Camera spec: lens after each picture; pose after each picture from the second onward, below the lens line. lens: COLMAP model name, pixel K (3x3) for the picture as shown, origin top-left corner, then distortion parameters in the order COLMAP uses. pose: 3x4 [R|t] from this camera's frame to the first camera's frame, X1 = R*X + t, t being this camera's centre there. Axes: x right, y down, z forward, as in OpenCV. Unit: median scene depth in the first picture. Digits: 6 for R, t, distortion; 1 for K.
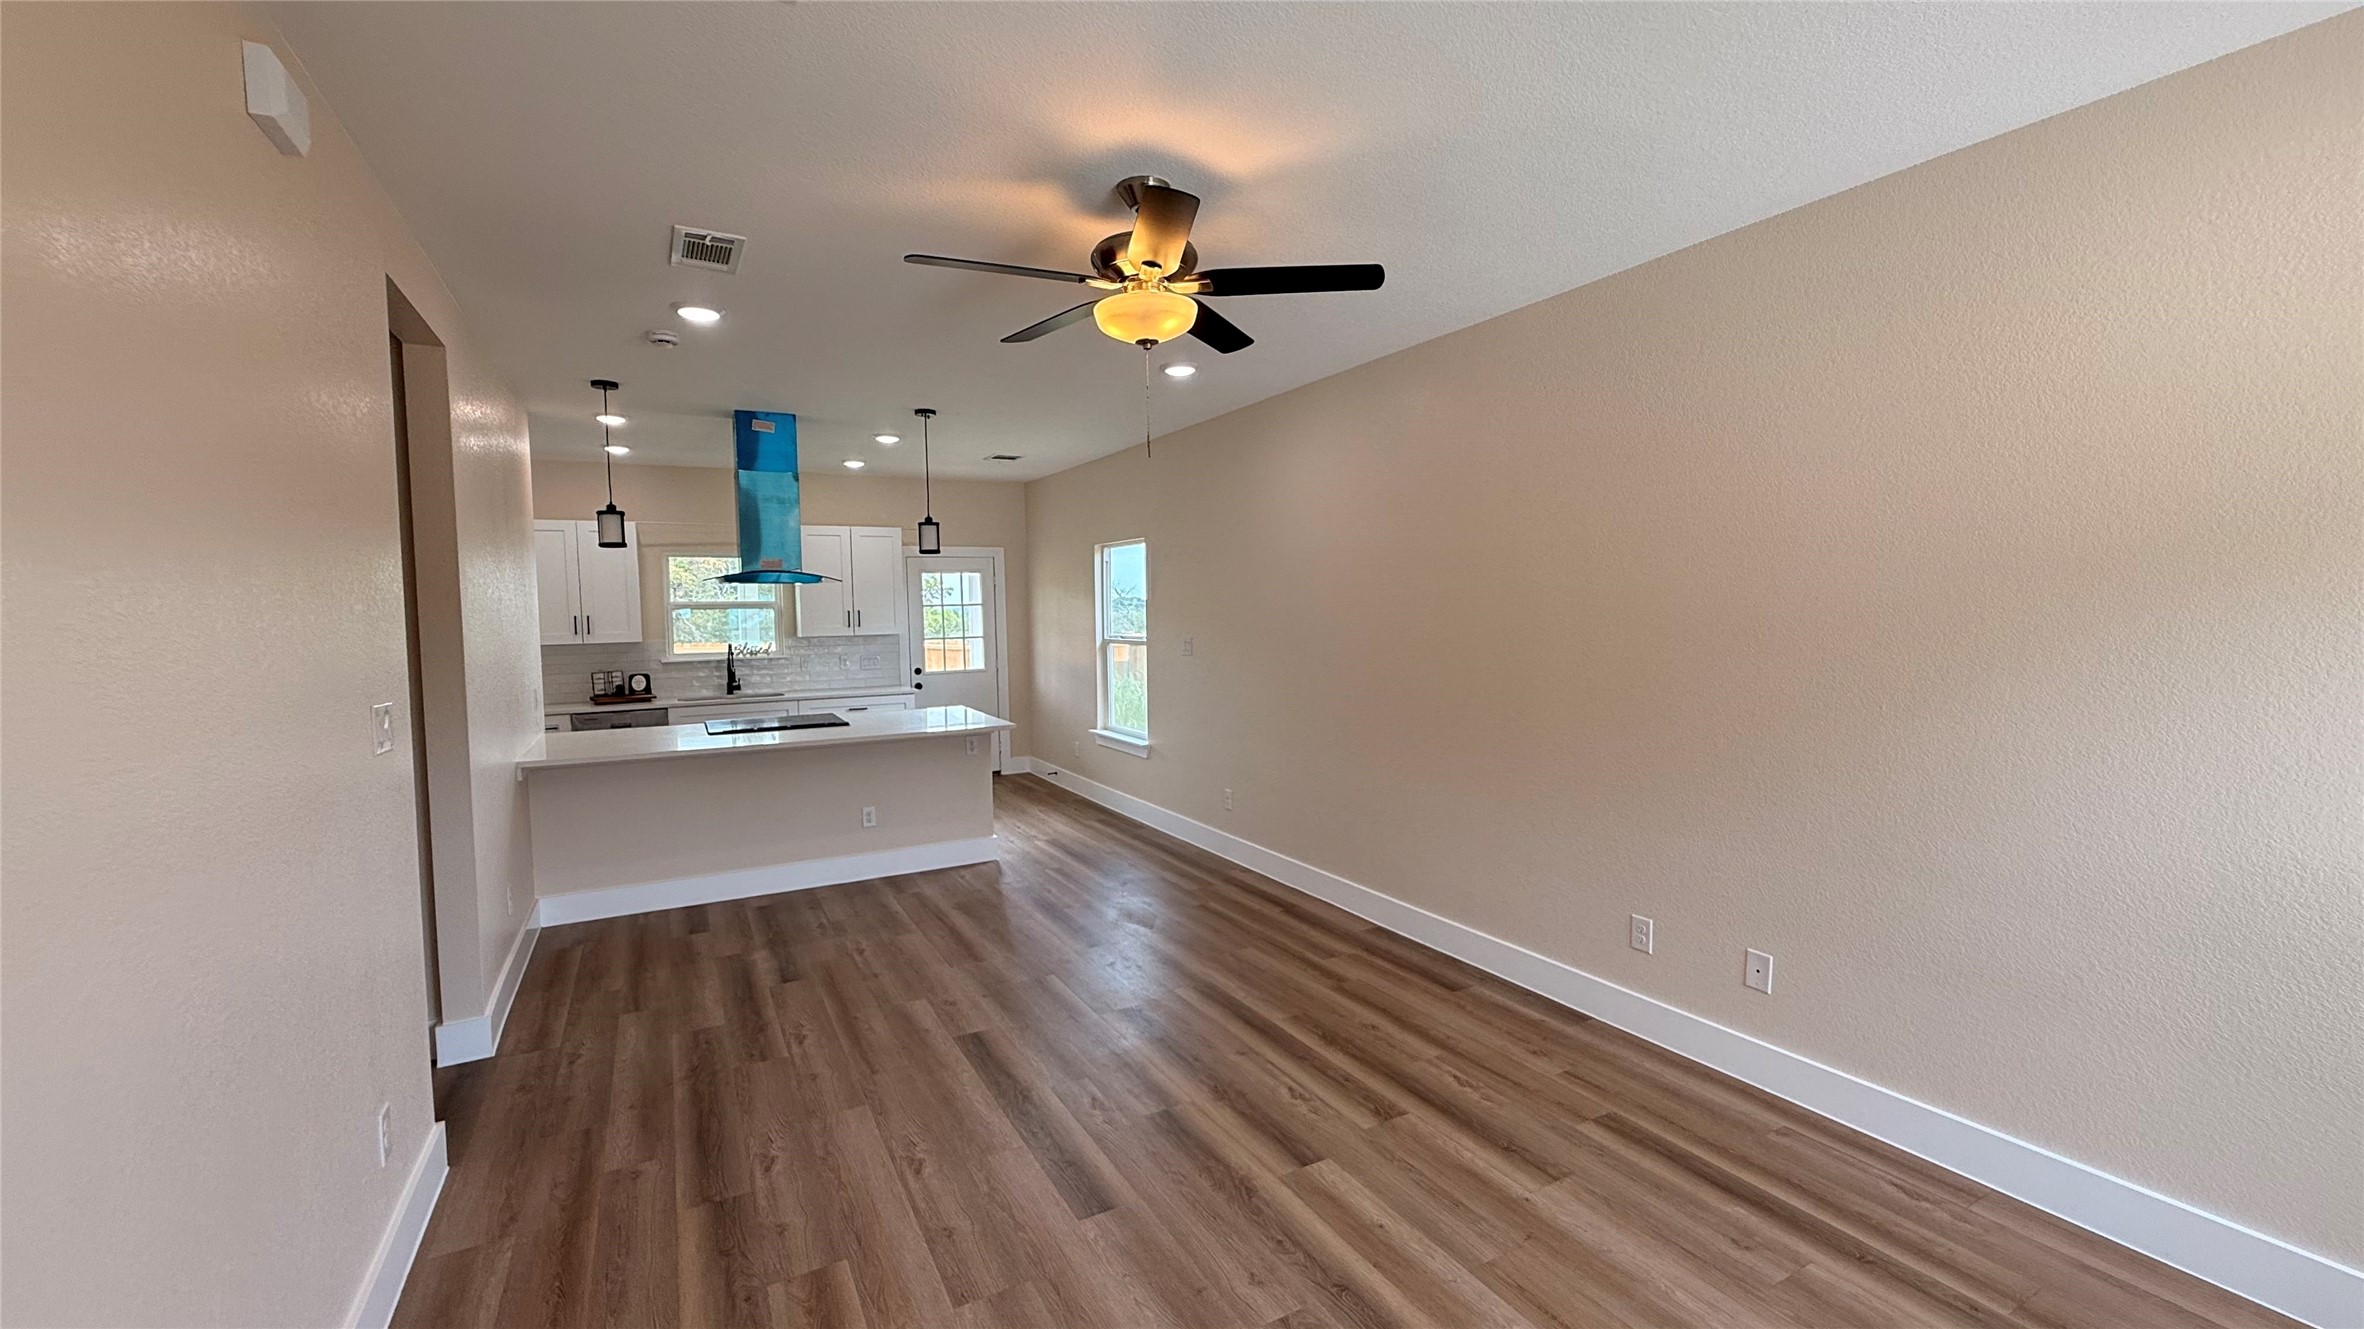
lens RADIAL K [[935.6, 0, 1175.4], [0, 935.6, 659.4], [0, 0, 1]] dist [0.000514, 0.001309]
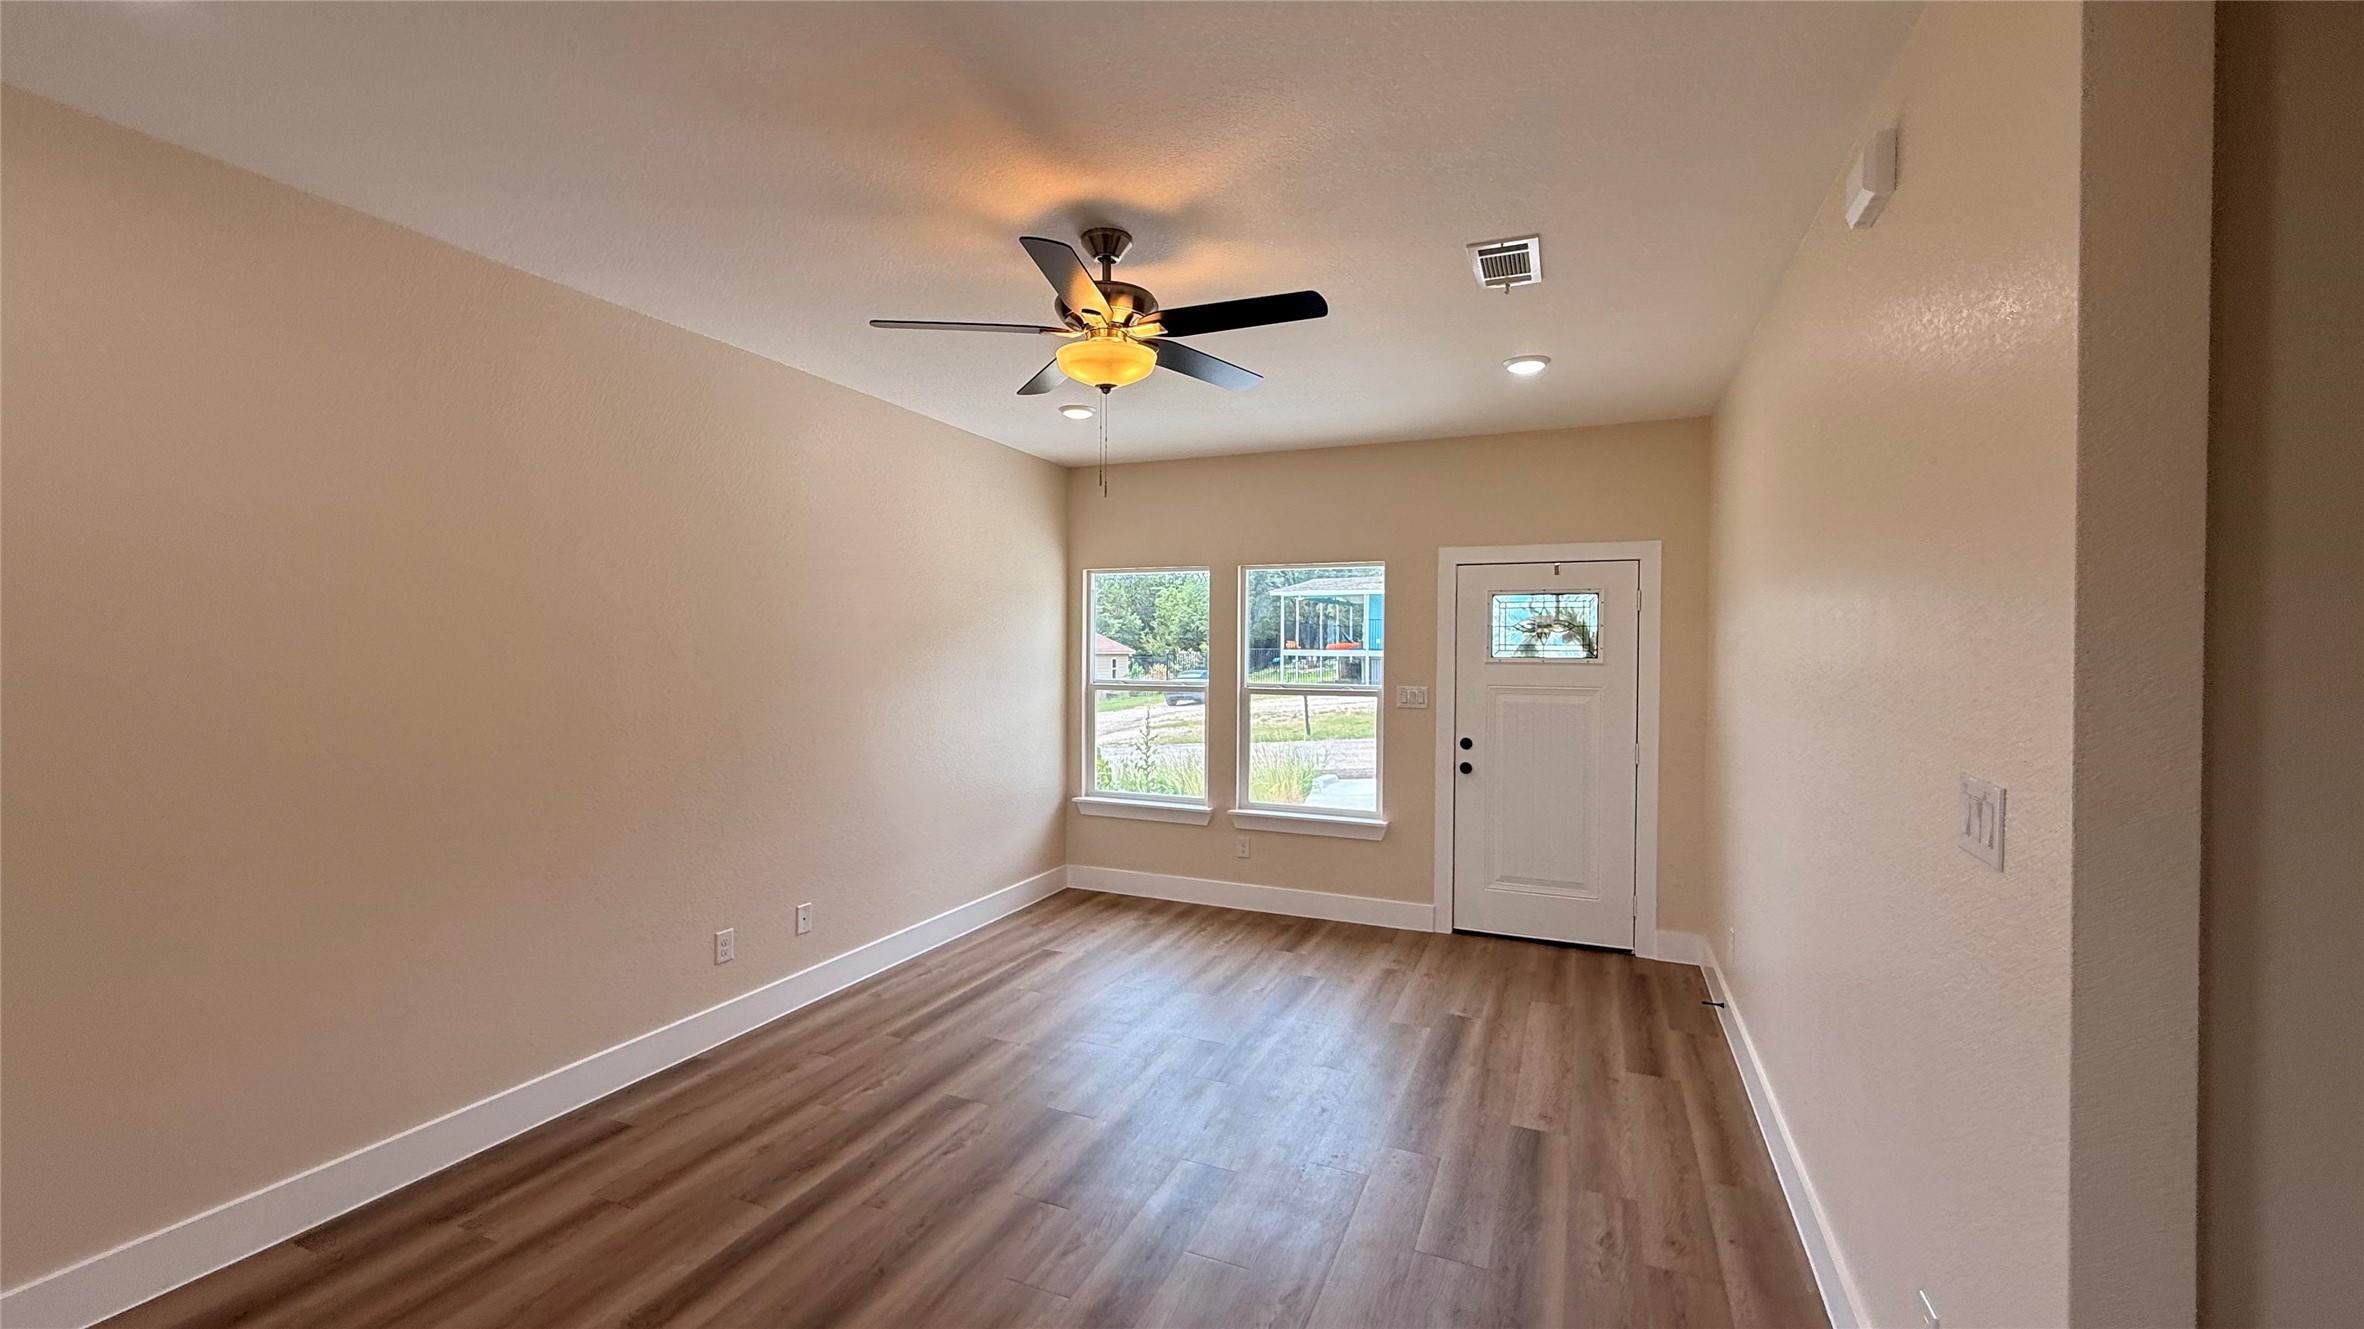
lens RADIAL K [[935.6, 0, 1168.2], [0, 935.6, 669.7], [0, 0, 1]] dist [0.000514, 0.001309]
pose [[-0.606280, -0.000533, 0.795251, -0.758228], [0.047544, 0.998187, 0.036916, -0.052751], [-0.793828, 0.060191, -0.605156, 1.348854]]
